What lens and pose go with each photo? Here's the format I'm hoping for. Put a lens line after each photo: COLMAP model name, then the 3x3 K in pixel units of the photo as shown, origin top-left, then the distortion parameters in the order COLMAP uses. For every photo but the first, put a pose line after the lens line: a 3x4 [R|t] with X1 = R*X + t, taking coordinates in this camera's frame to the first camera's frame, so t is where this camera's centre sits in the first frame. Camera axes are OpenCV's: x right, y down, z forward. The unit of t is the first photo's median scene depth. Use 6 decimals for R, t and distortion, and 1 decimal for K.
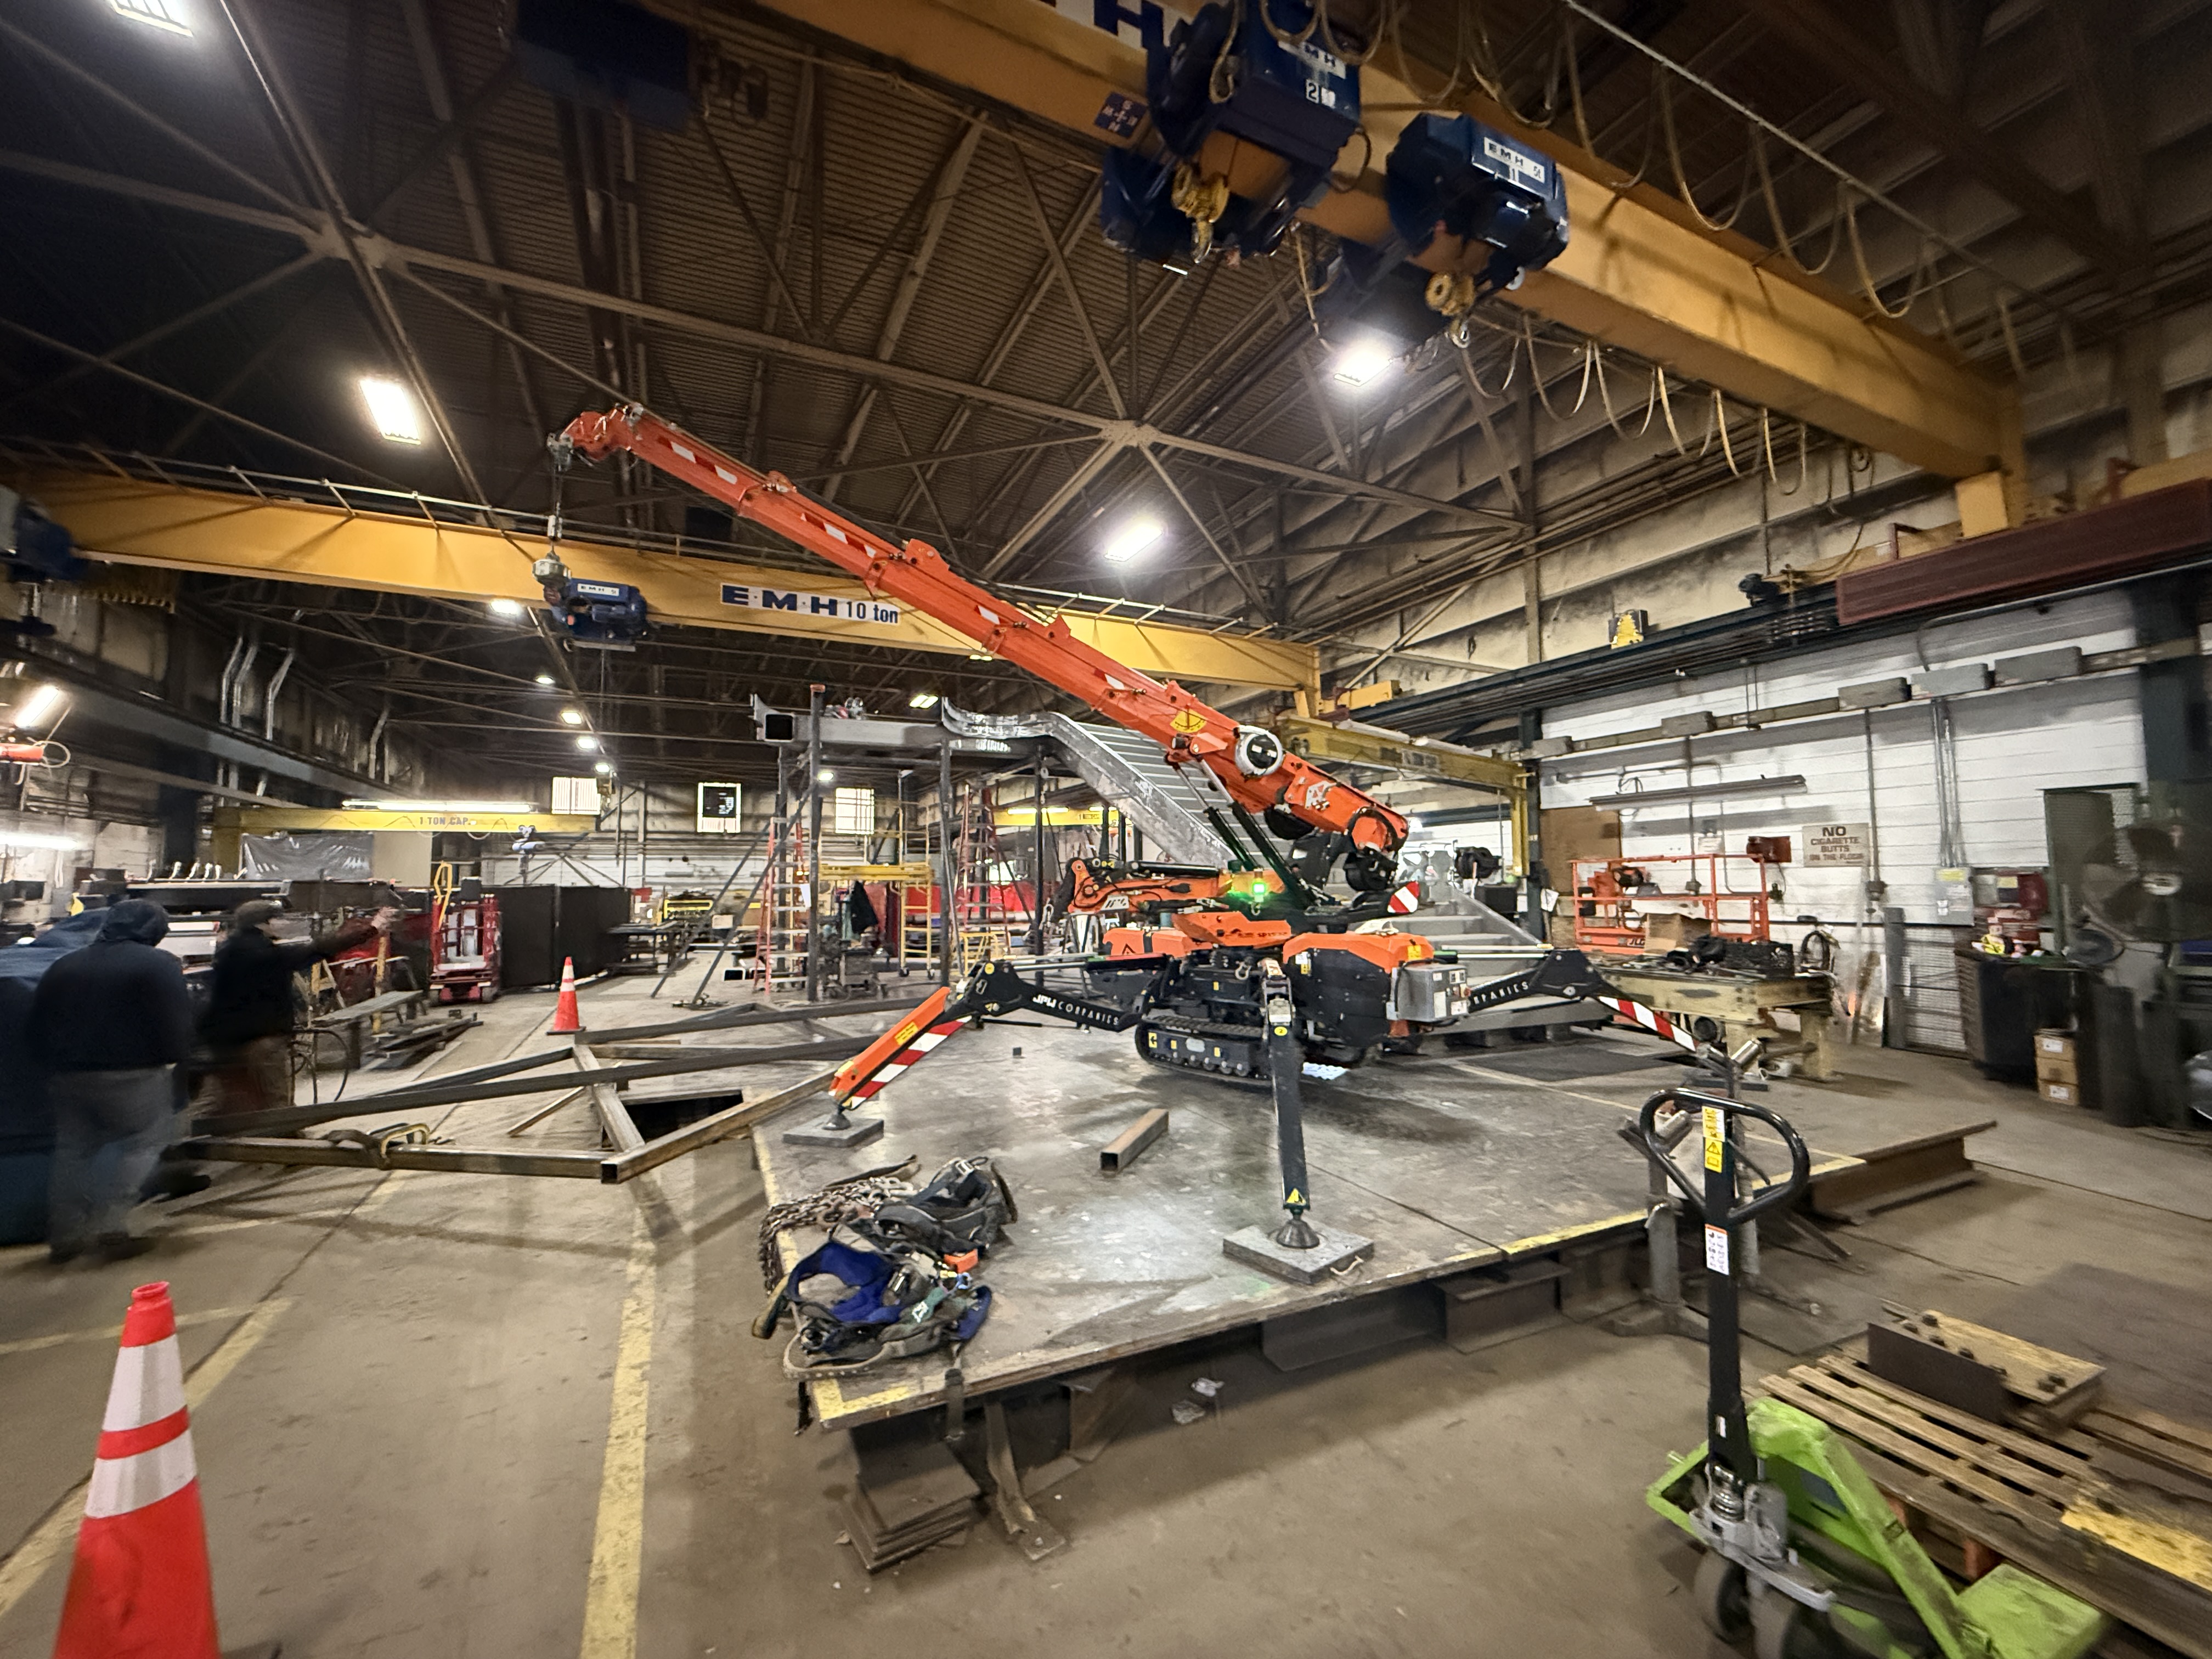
lens RADIAL K [[886.1, 0, 1097.7], [0, 886.1, 831.8], [0, 0, 1]] dist [0.001987, -0.000489]
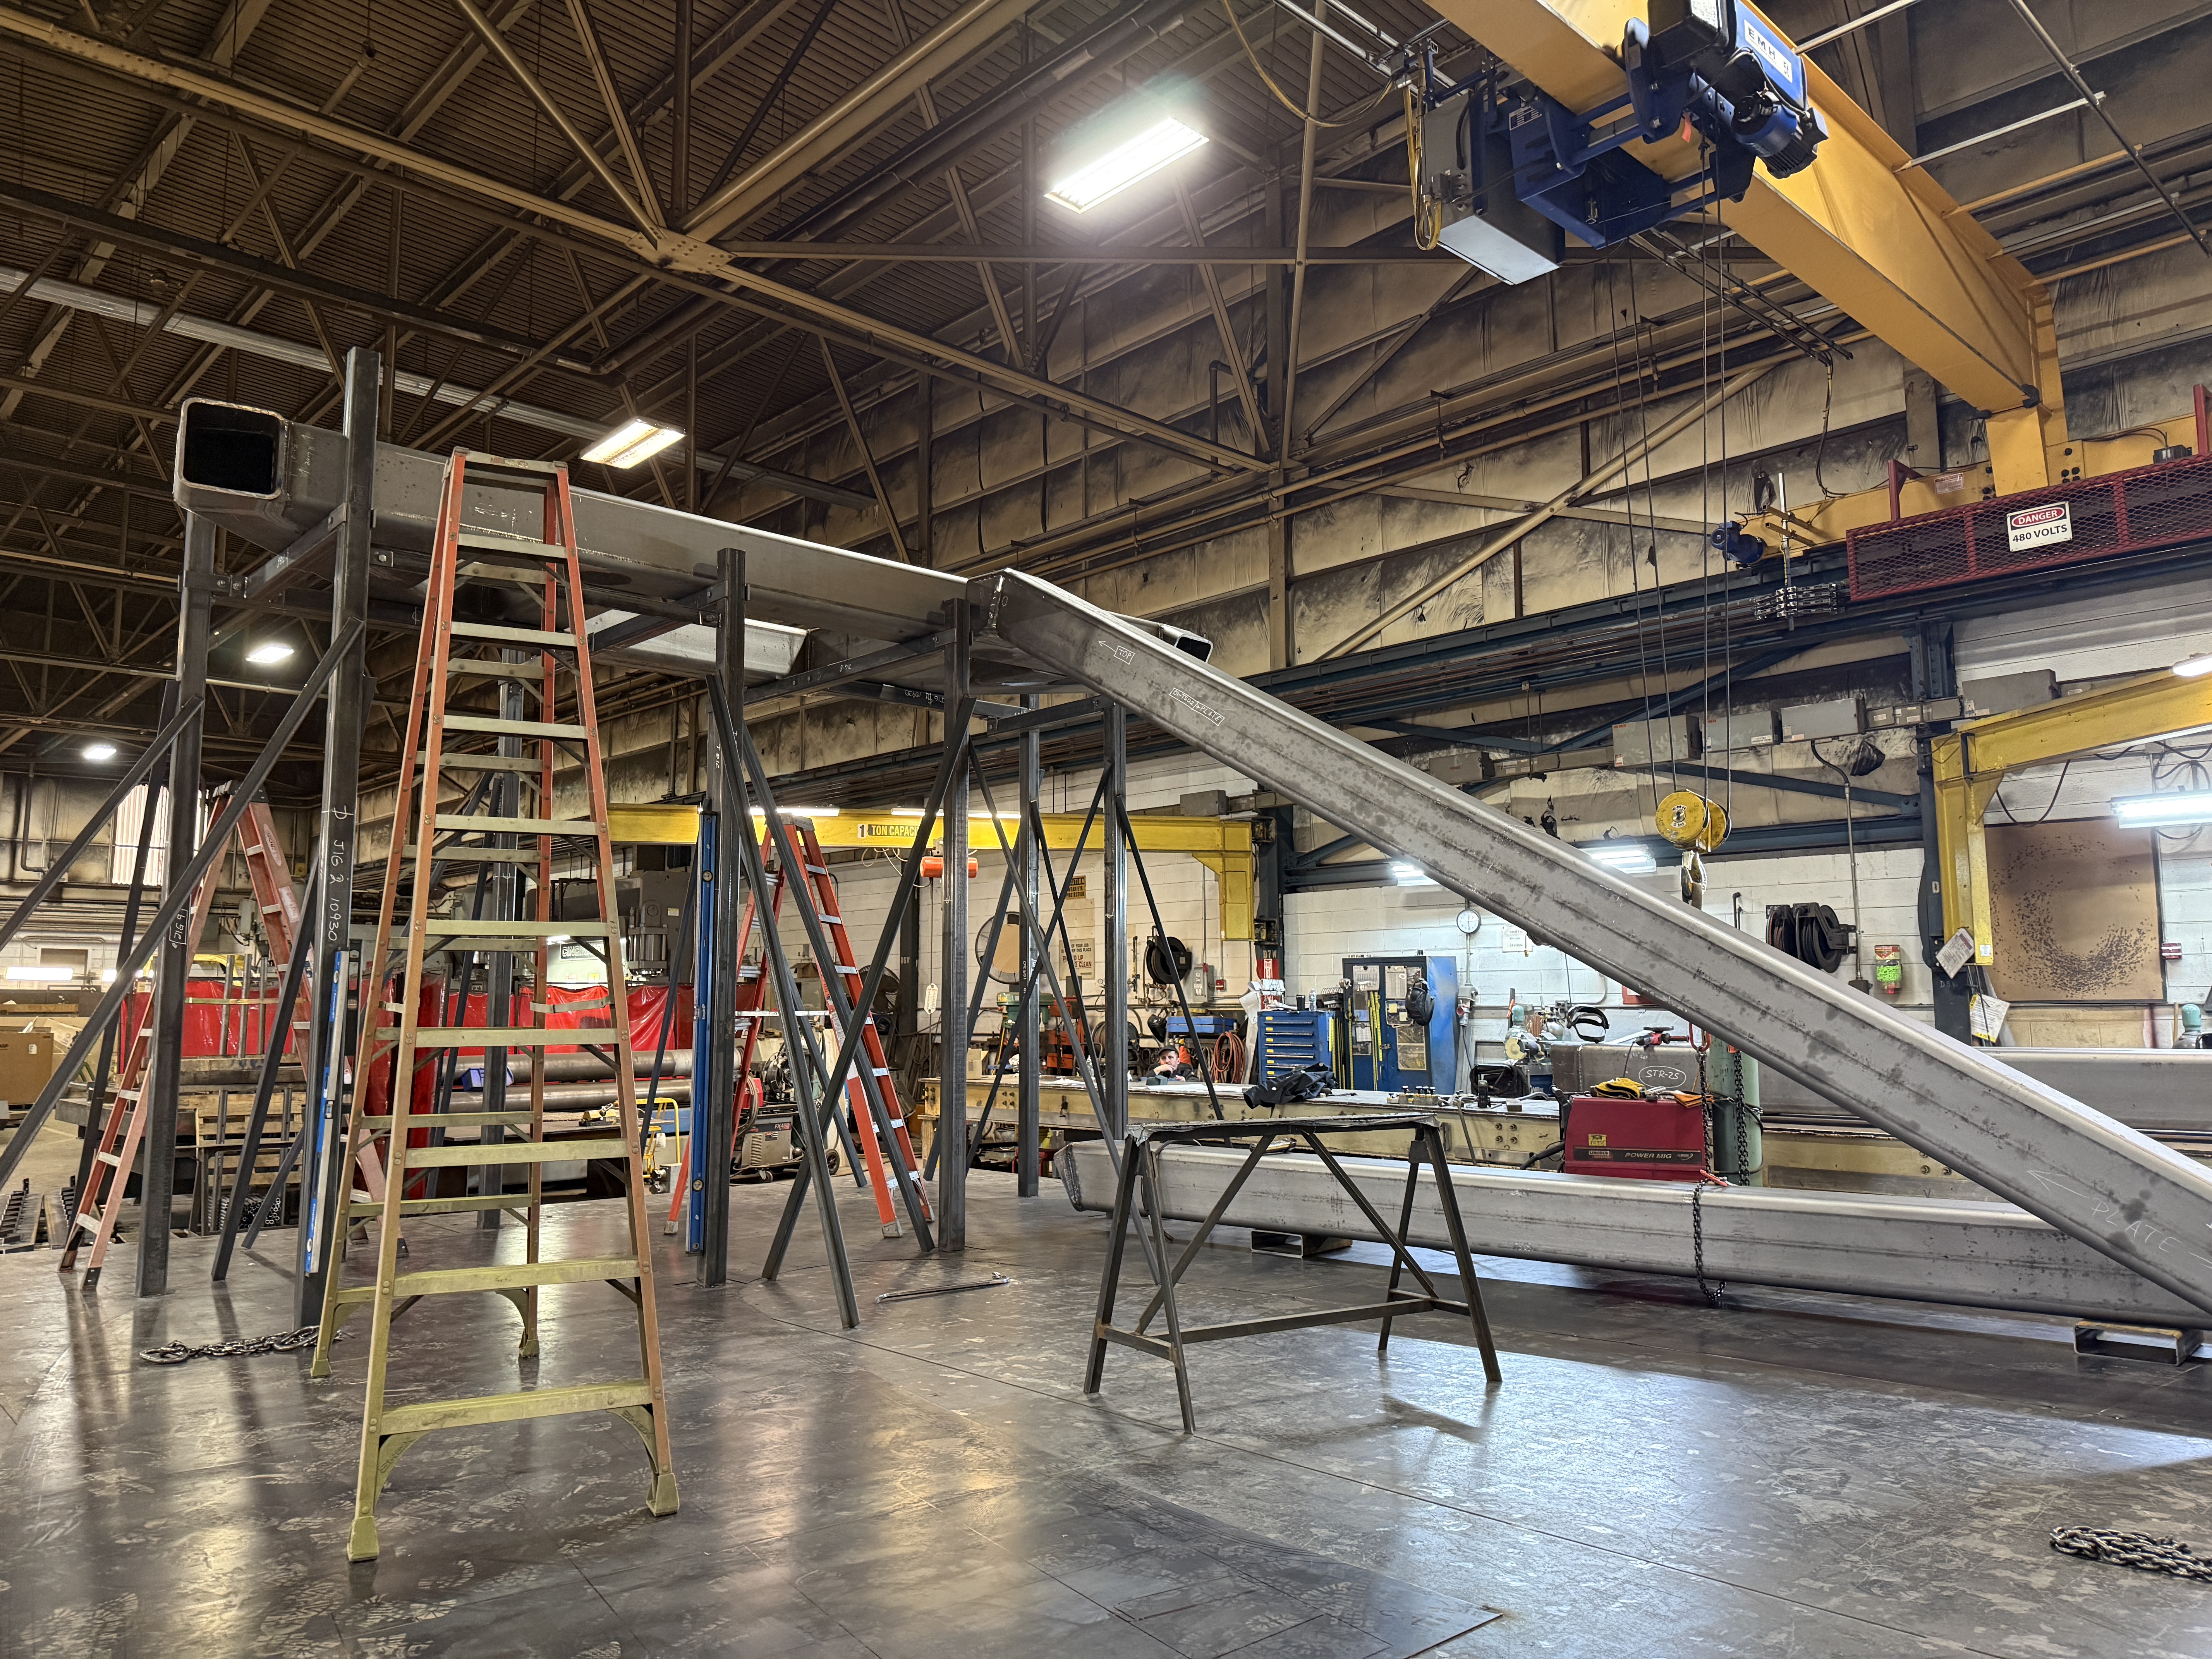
lens RADIAL K [[1568.6, 0, 1048.7], [0, 1568.6, 842.1], [0, 0, 1]] dist [0.031984, -0.043584]
pose [[0.960320, 0.030510, 0.277226, -0.208450], [-0.018575, 0.998788, -0.045576, 0.030220], [-0.278281, 0.038618, 0.959723, 0.314037]]
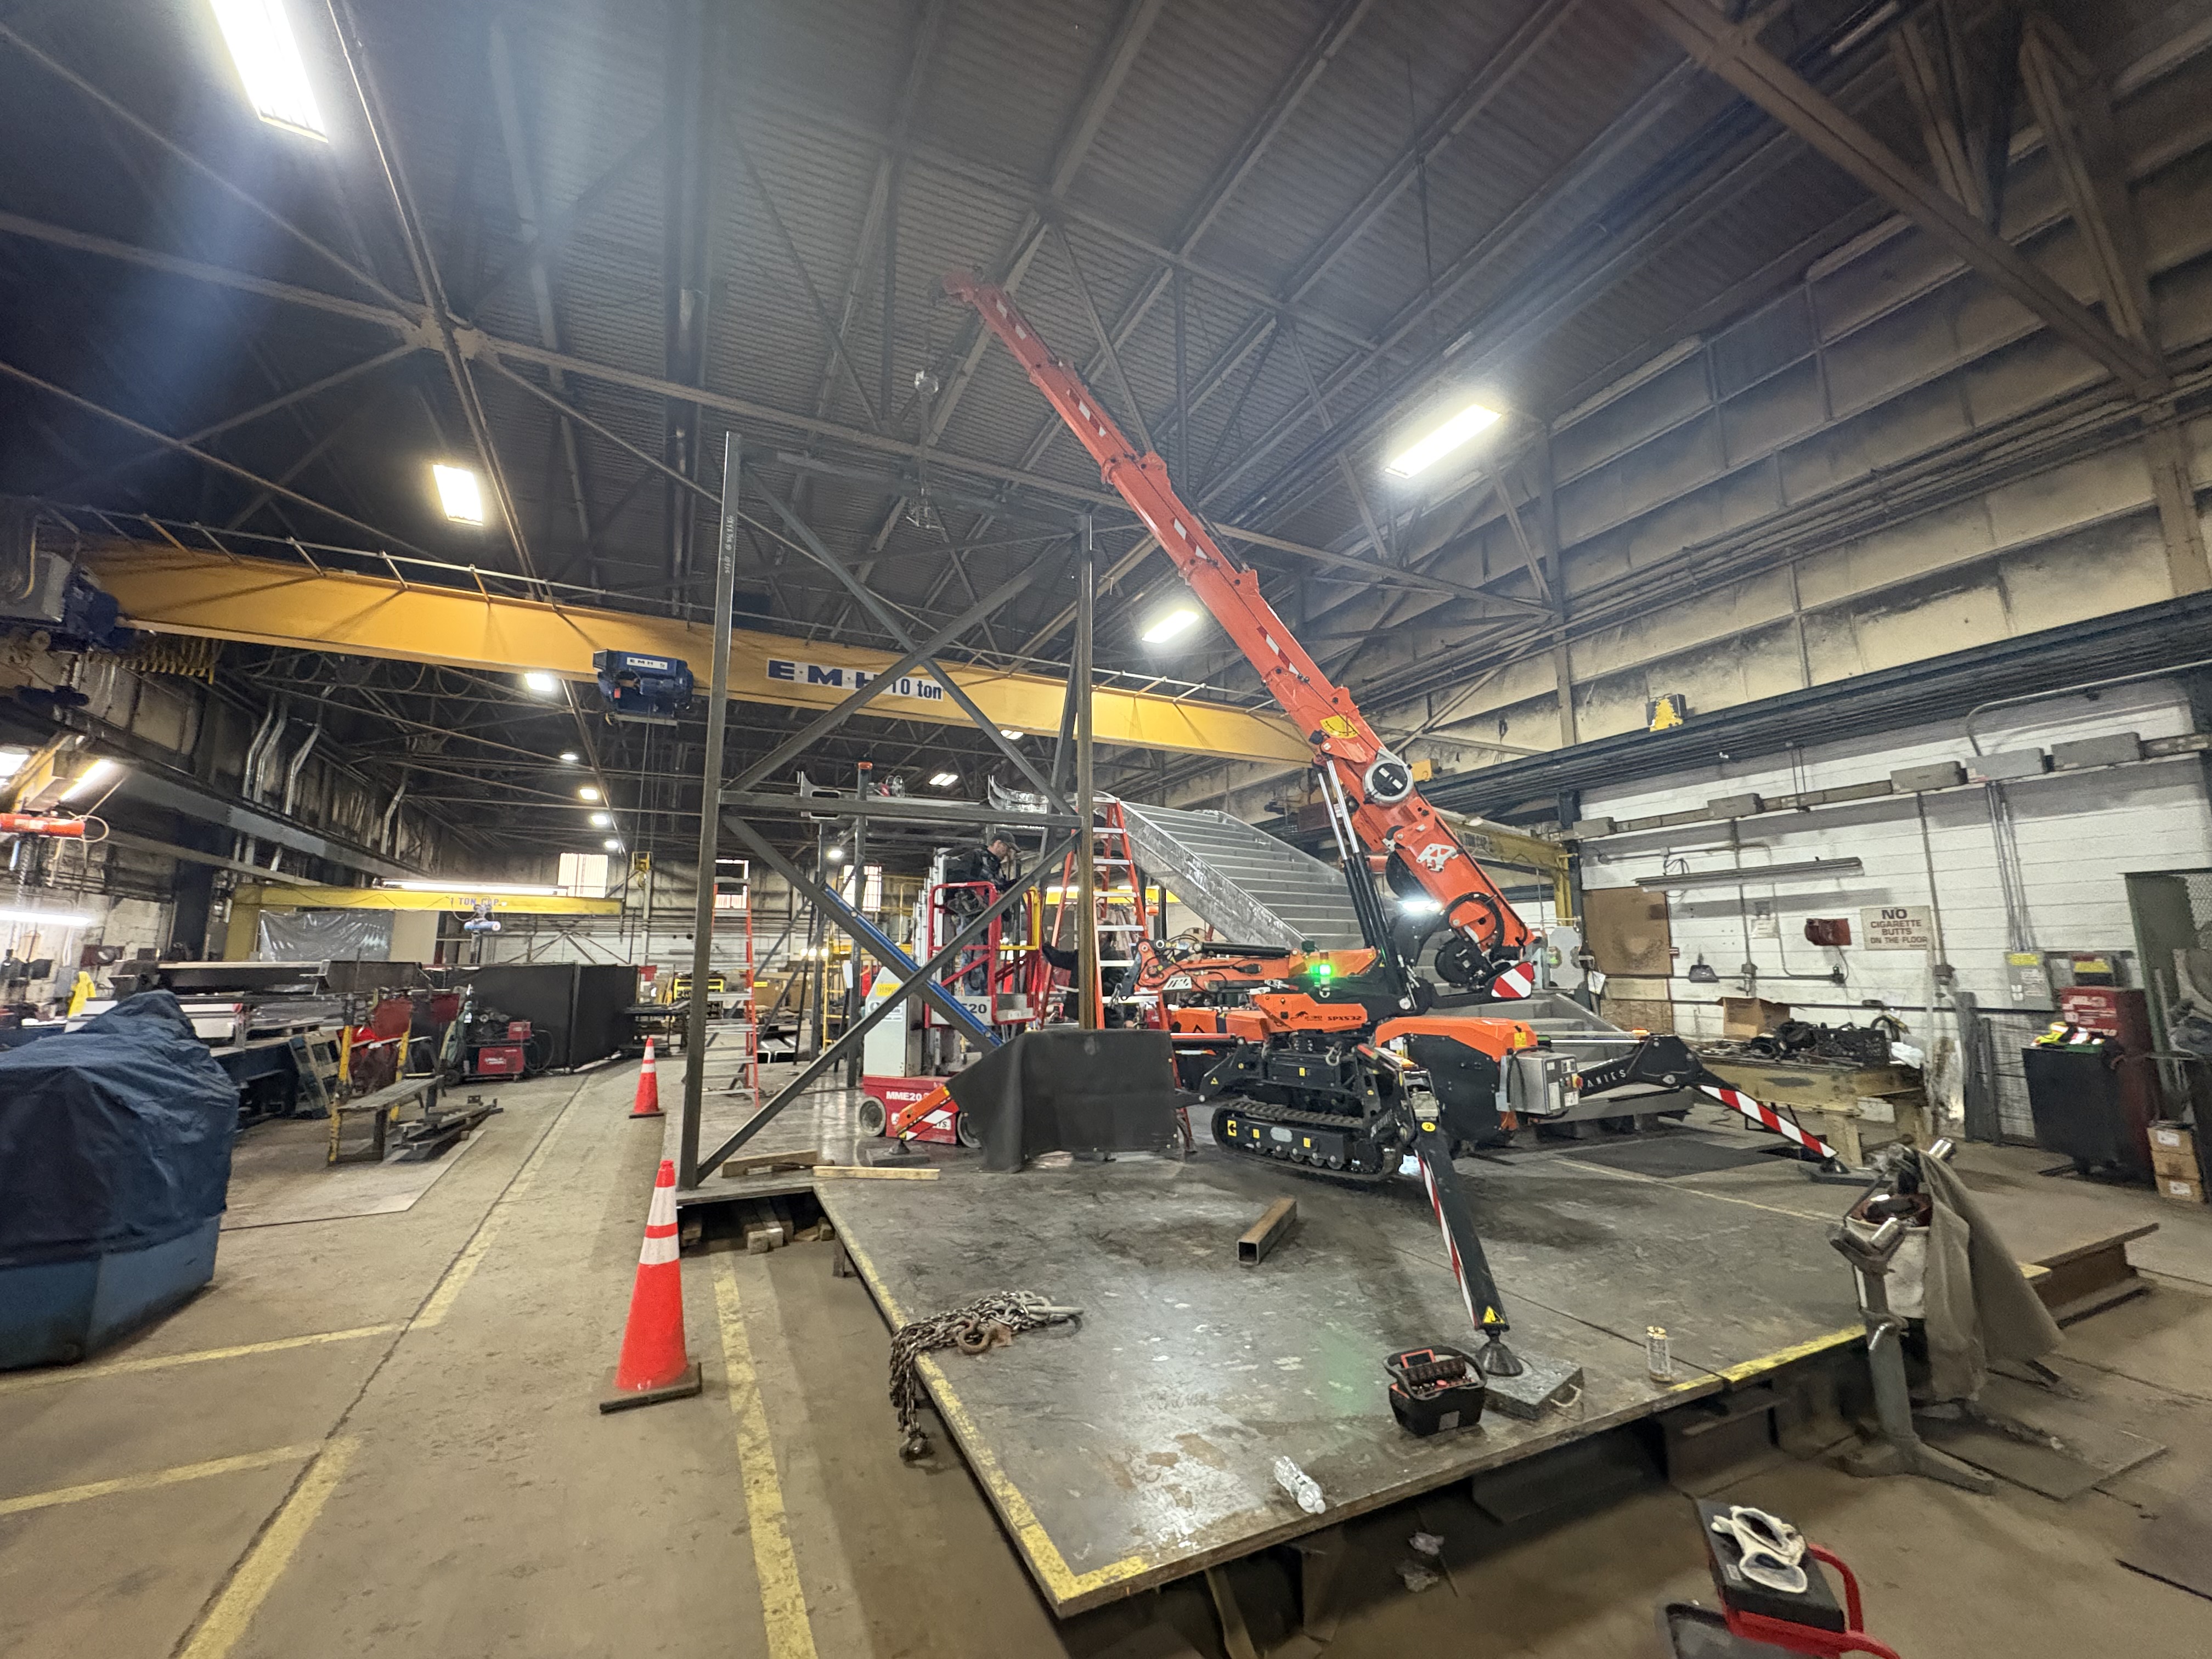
lens RADIAL K [[881.6, 0, 1104.5], [0, 881.6, 829.8], [0, 0, 1]] dist [0.001744, 0.000197]
pose [[0.999915, 0.004547, 0.012213, -0.049993], [-0.003427, 0.995912, -0.090267, -0.001559], [-0.012574, 0.090217, 0.995843, 0.013048]]
